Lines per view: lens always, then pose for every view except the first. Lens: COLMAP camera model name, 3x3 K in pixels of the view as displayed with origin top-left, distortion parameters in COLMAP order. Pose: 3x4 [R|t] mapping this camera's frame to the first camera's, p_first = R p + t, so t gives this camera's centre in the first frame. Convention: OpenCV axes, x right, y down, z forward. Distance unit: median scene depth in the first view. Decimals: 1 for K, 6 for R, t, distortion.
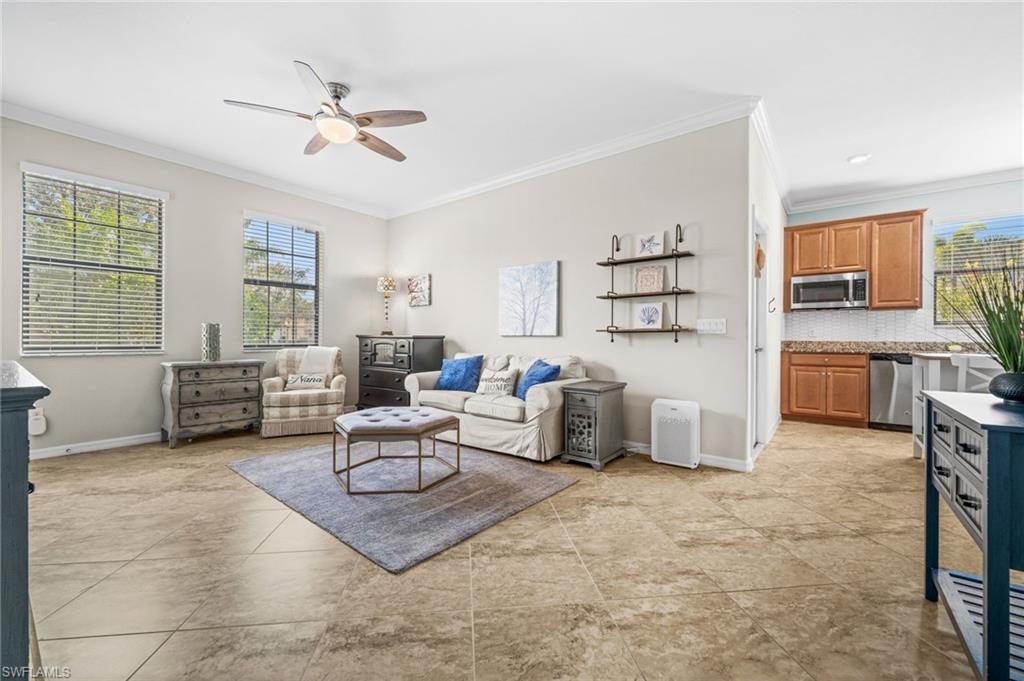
lens RADIAL K [[407.7, 0, 512.4], [0, 407.7, 337.6], [0, 0, 1]] dist [0.000637, -0.000847]
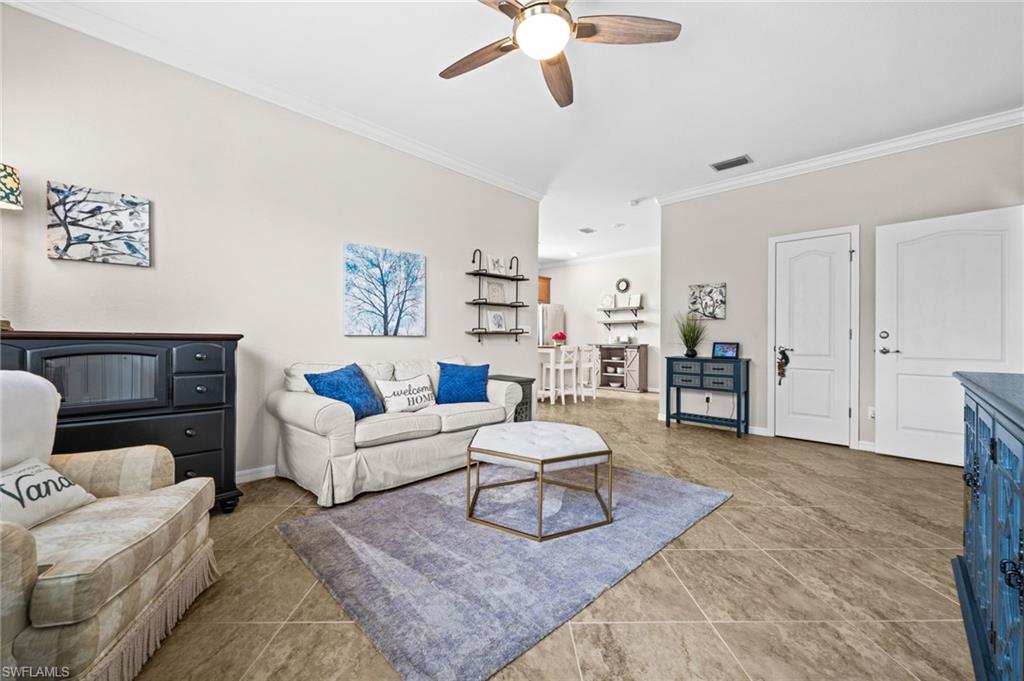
lens RADIAL K [[407.7, 0, 512.4], [0, 407.7, 337.6], [0, 0, 1]] dist [0.000637, -0.000847]
pose [[0.112180, 0.000643, 0.993688, -0.682774], [-0.002336, 0.999997, -0.000383, -0.000988], [-0.993685, -0.002279, 0.112181, 0.595710]]
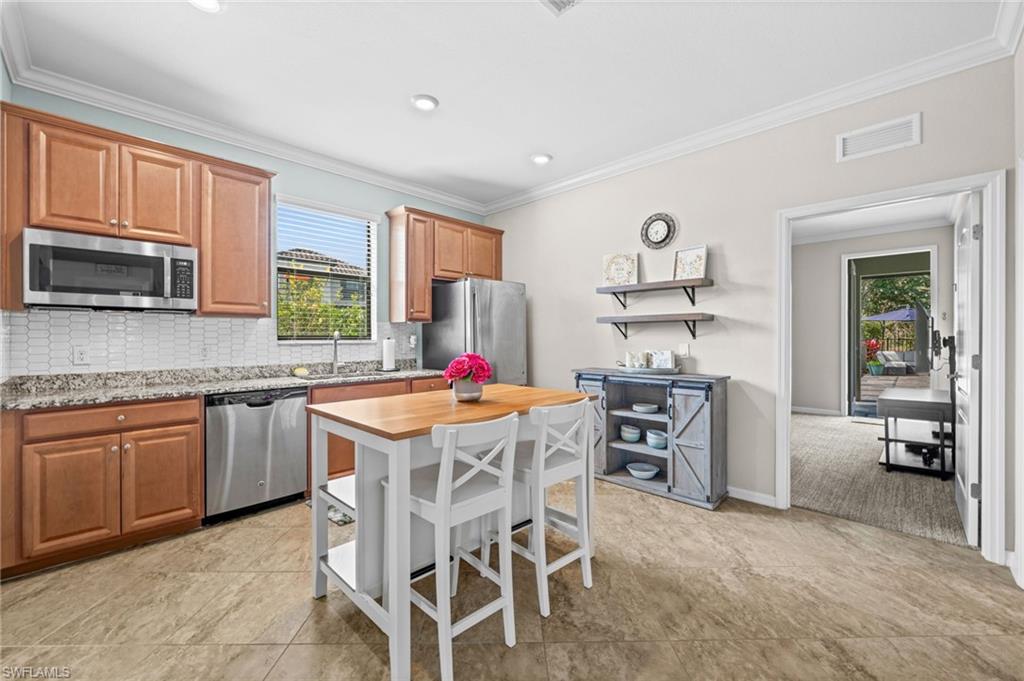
lens RADIAL K [[407.7, 0, 512.4], [0, 407.7, 337.6], [0, 0, 1]] dist [0.000637, -0.000847]
pose [[0.097936, -0.006545, 0.995171, 0.350258], [0.002601, 0.999977, 0.006320, -0.040468], [-0.995189, 0.001969, 0.097950, 0.509909]]
